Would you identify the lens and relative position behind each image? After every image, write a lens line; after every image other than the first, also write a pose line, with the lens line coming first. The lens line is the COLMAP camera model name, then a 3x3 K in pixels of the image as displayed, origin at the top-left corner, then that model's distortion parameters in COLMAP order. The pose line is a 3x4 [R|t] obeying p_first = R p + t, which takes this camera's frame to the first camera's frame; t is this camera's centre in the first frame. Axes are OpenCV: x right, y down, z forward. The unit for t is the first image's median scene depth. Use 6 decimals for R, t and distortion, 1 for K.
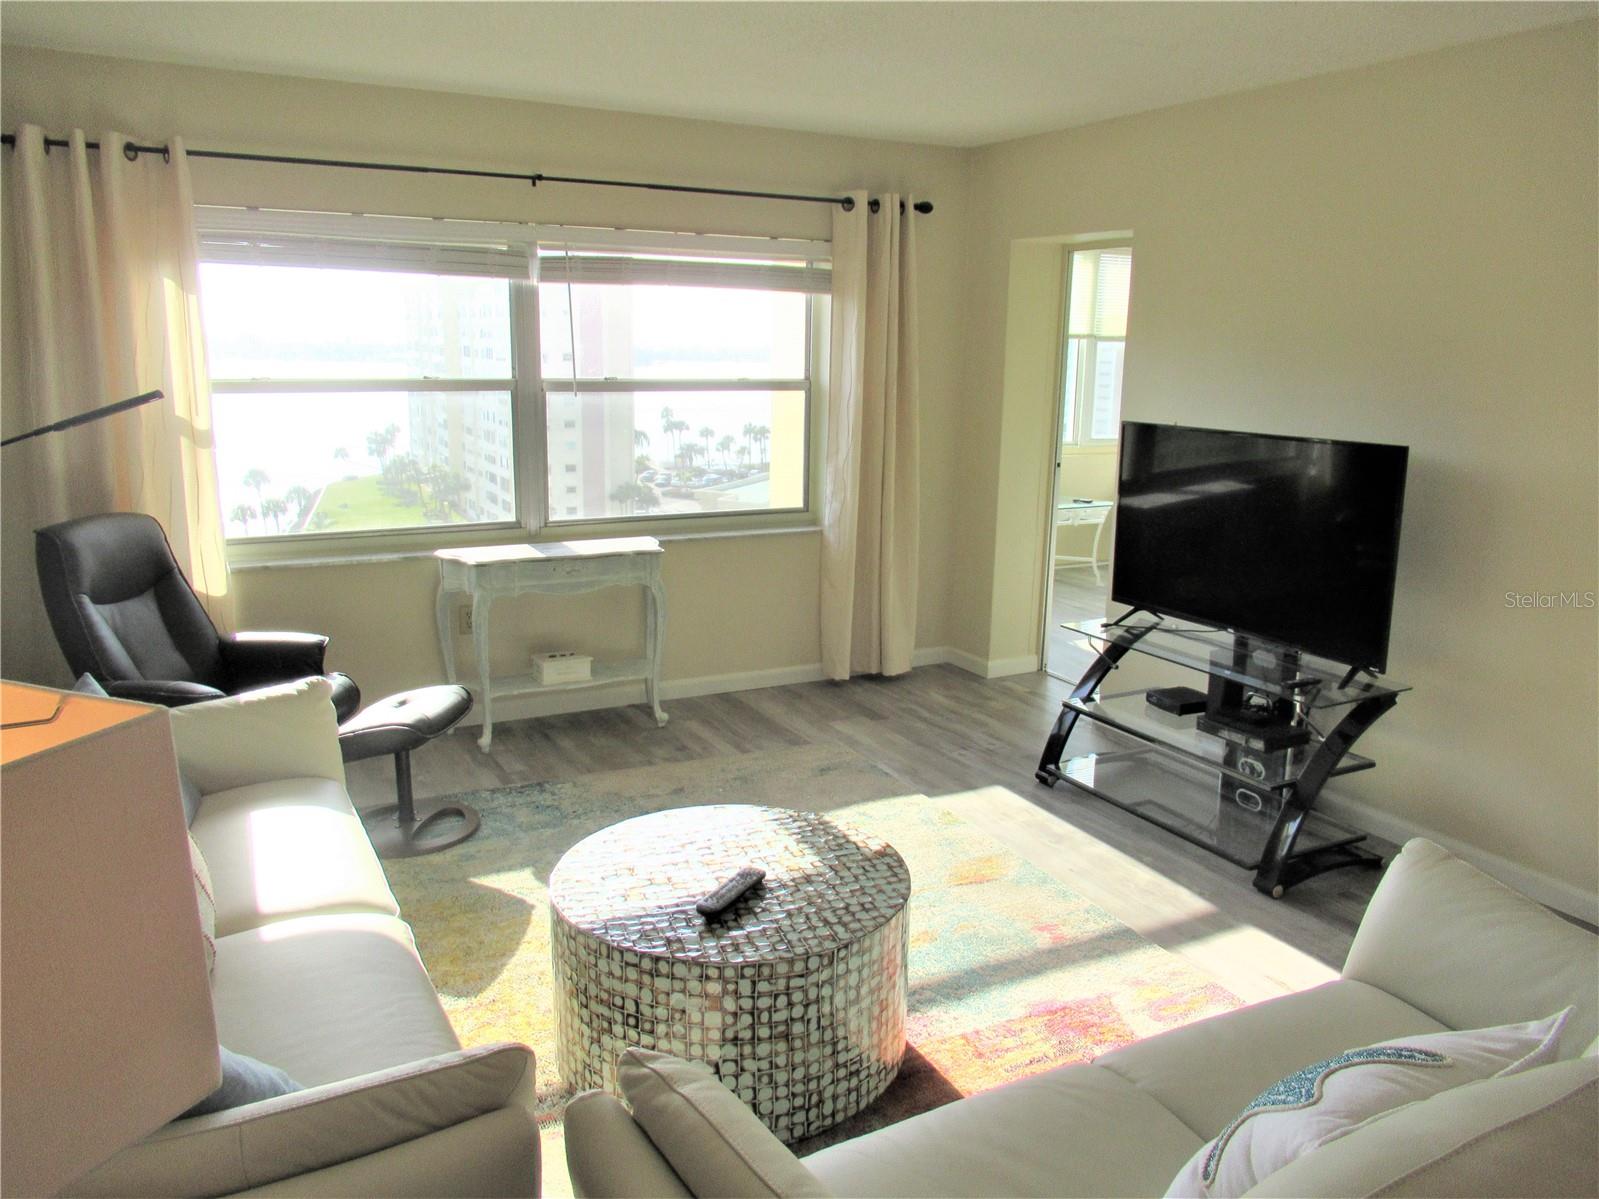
lens RADIAL K [[1213.5, 0, 765.3], [0, 1213.5, 606.1], [0, 0, 1]] dist [0.007887, 0.000941]
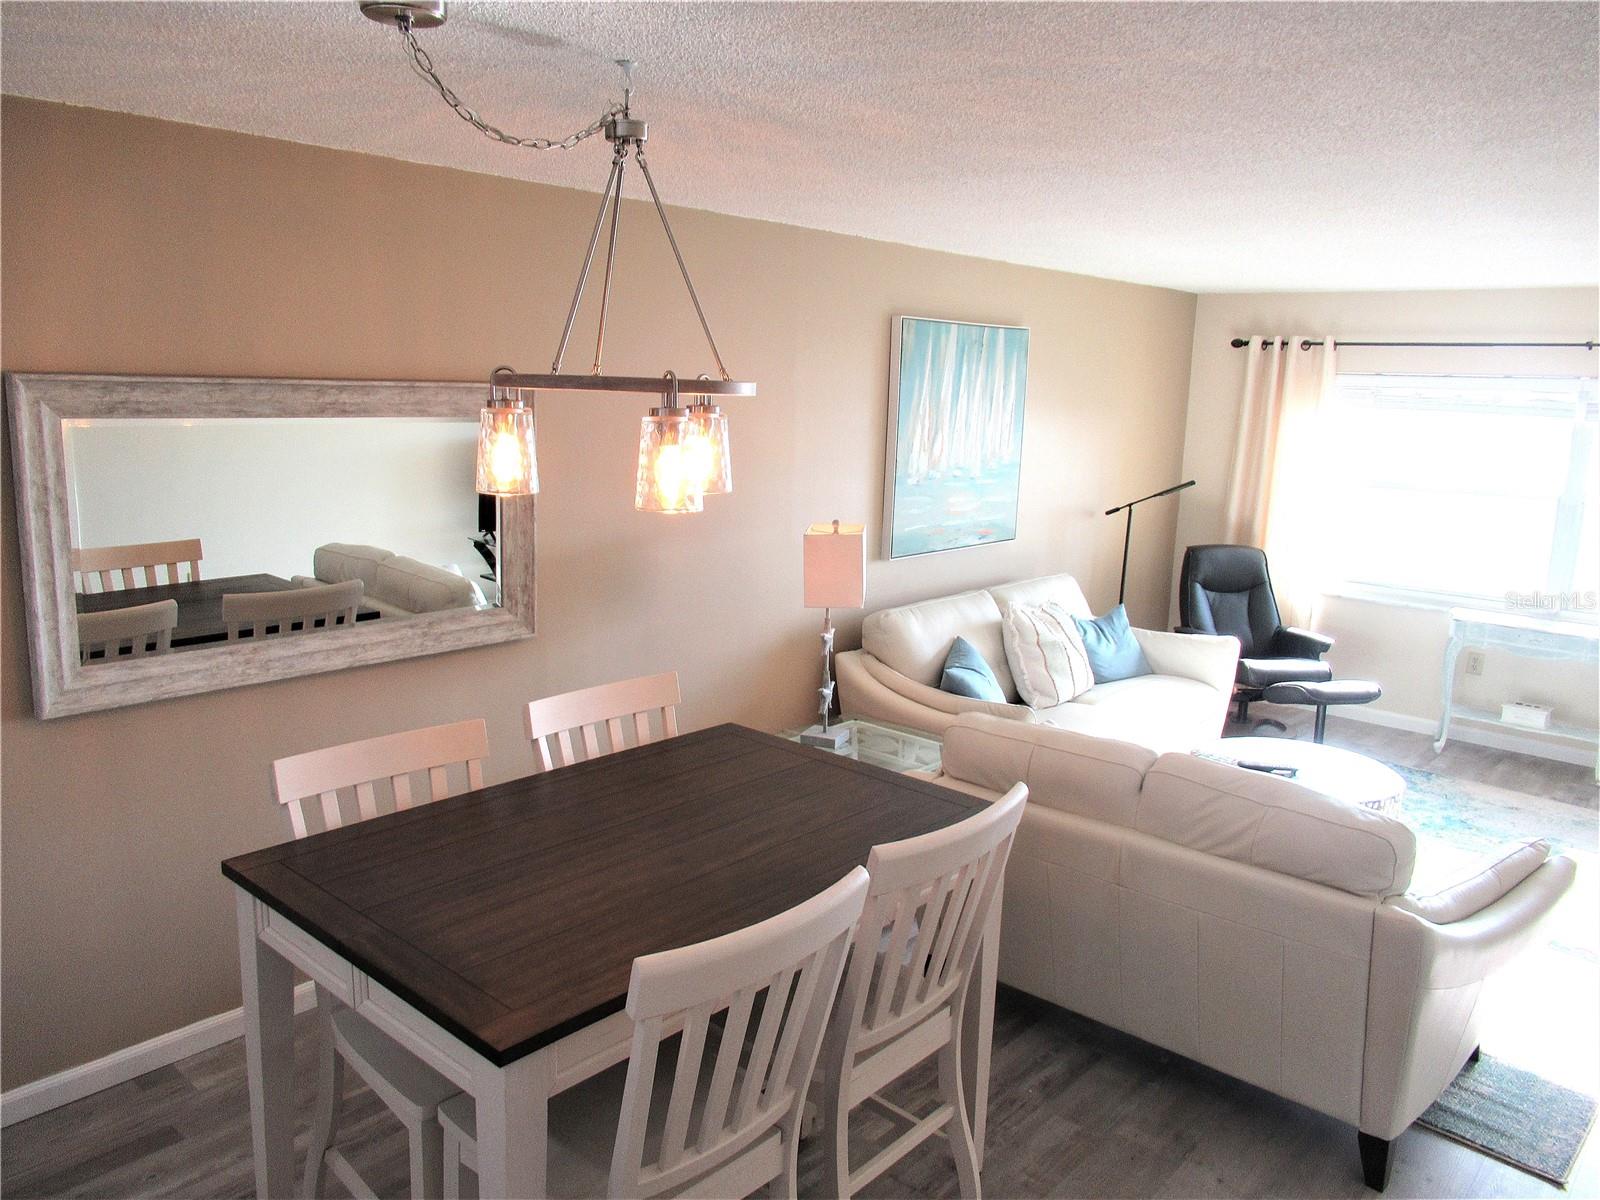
lens RADIAL K [[1214.2, 0, 765.7], [0, 1214.2, 606.6], [0, 0, 1]] dist [0.007887, 0.000941]
pose [[0.353672, 0.177837, -0.918308, 0.080605], [-0.223751, 0.969342, 0.101546, -0.001319], [0.908213, 0.169559, 0.382620, -0.028245]]
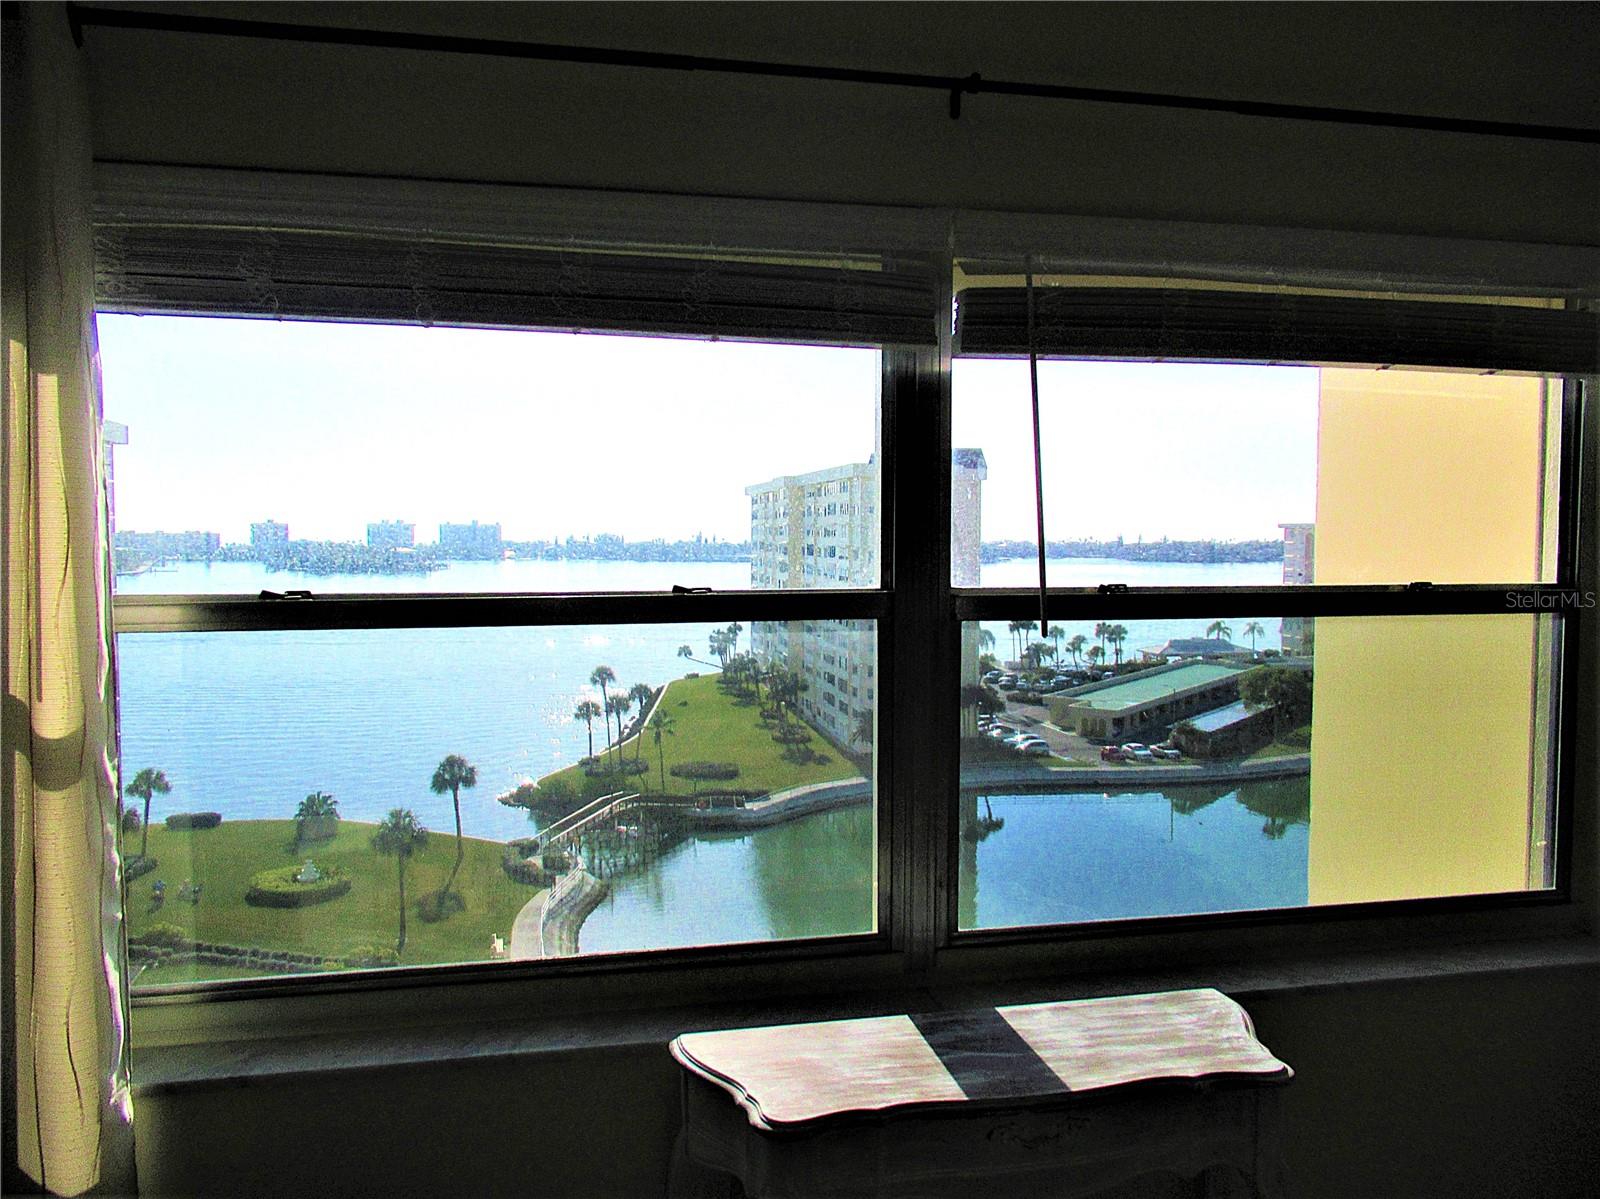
lens RADIAL K [[1214.2, 0, 765.7], [0, 1214.2, 606.1], [0, 0, 1]] dist [0.007887, 0.000941]
pose [[0.962790, -0.000481, -0.270249, -0.015377], [-0.042658, 0.987192, -0.153729, -0.013292], [0.266862, 0.159538, 0.950438, 0.068131]]
